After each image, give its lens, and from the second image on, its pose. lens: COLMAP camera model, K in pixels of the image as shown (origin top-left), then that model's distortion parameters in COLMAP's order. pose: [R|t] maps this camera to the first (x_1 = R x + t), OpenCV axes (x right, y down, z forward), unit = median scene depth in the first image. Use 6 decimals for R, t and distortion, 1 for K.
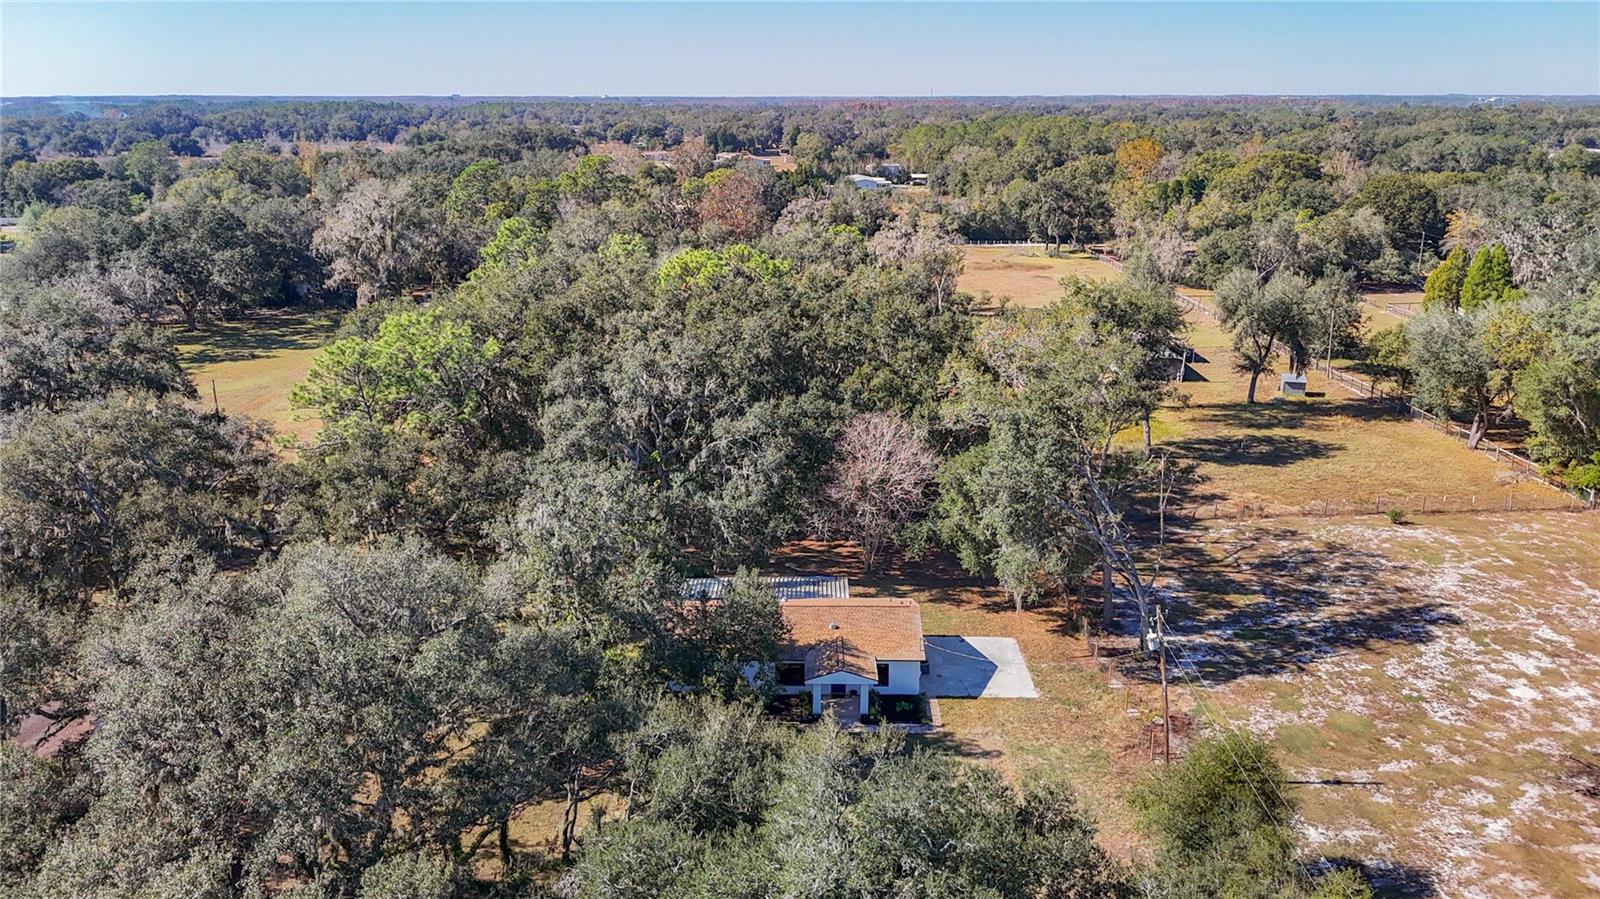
lens RADIAL K [[1217.4, 0, 800.0], [0, 1217.4, 449.5], [0, 0, 1]] dist [0.063632, -0.090920]
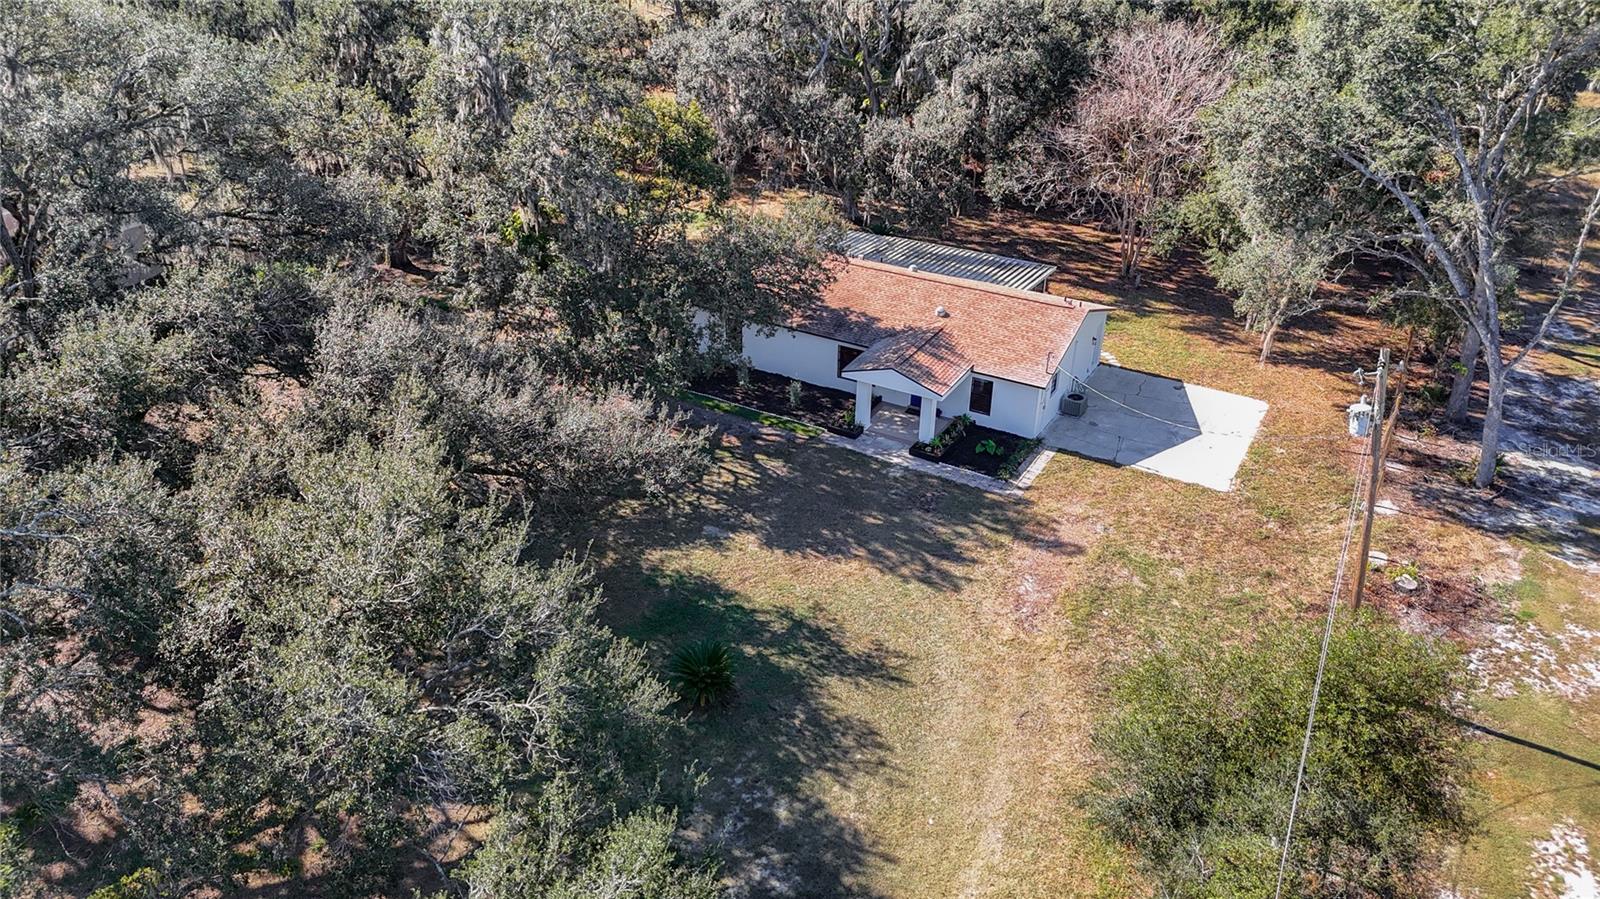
lens RADIAL K [[1178.3, 0, 800.0], [0, 1178.3, 449.5], [0, 0, 1]] dist [0.068657, -0.070089]
pose [[0.872887, 0.249081, -0.419555, 0.195651], [-0.152335, 0.956021, 0.250636, 0.053867], [0.463532, -0.154864, 0.872442, 0.312067]]
